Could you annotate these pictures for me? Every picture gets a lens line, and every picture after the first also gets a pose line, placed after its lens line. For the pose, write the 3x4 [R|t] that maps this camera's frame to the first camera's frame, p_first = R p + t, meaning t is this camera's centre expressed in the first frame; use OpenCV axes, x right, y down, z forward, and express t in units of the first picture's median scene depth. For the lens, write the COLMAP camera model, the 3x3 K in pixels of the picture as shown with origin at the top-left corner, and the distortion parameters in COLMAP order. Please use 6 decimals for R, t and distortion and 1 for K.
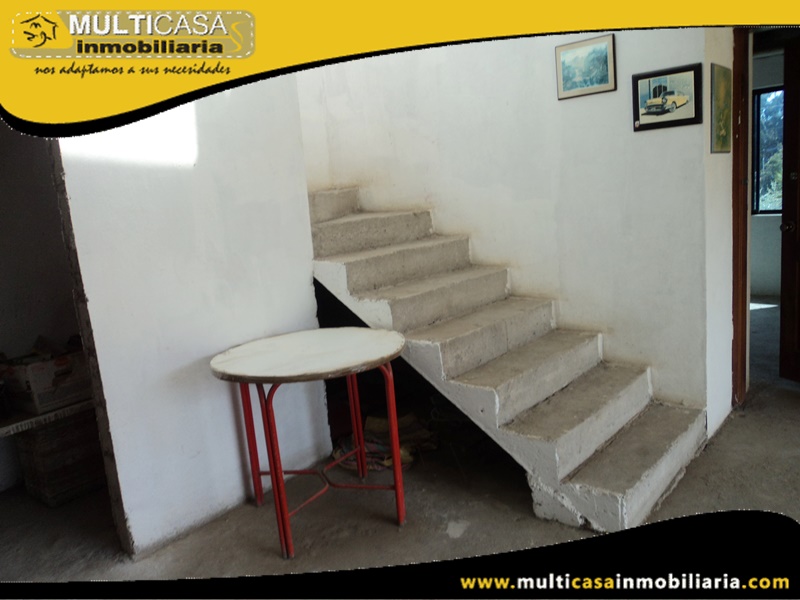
lens RADIAL K [[663.0, 0, 400.2], [0, 663.0, 302.3], [0, 0, 1]] dist [0.002952, -0.001462]
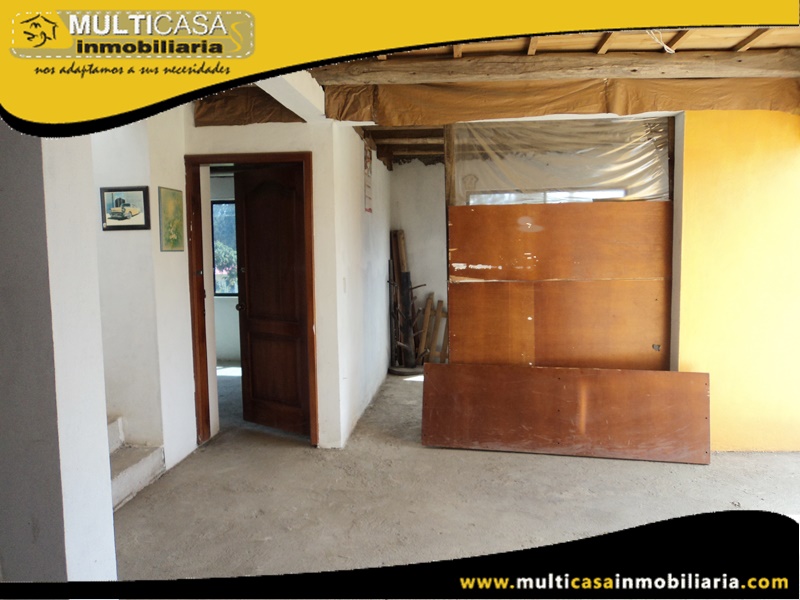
lens RADIAL K [[663.0, 0, 401.8], [0, 663.0, 295.0], [0, 0, 1]] dist [0.002952, -0.001462]
pose [[0.835966, 0.023822, 0.548264, 0.139946], [0.046679, 0.992350, -0.114291, 0.039707], [-0.546792, 0.121136, 0.828459, -0.369086]]
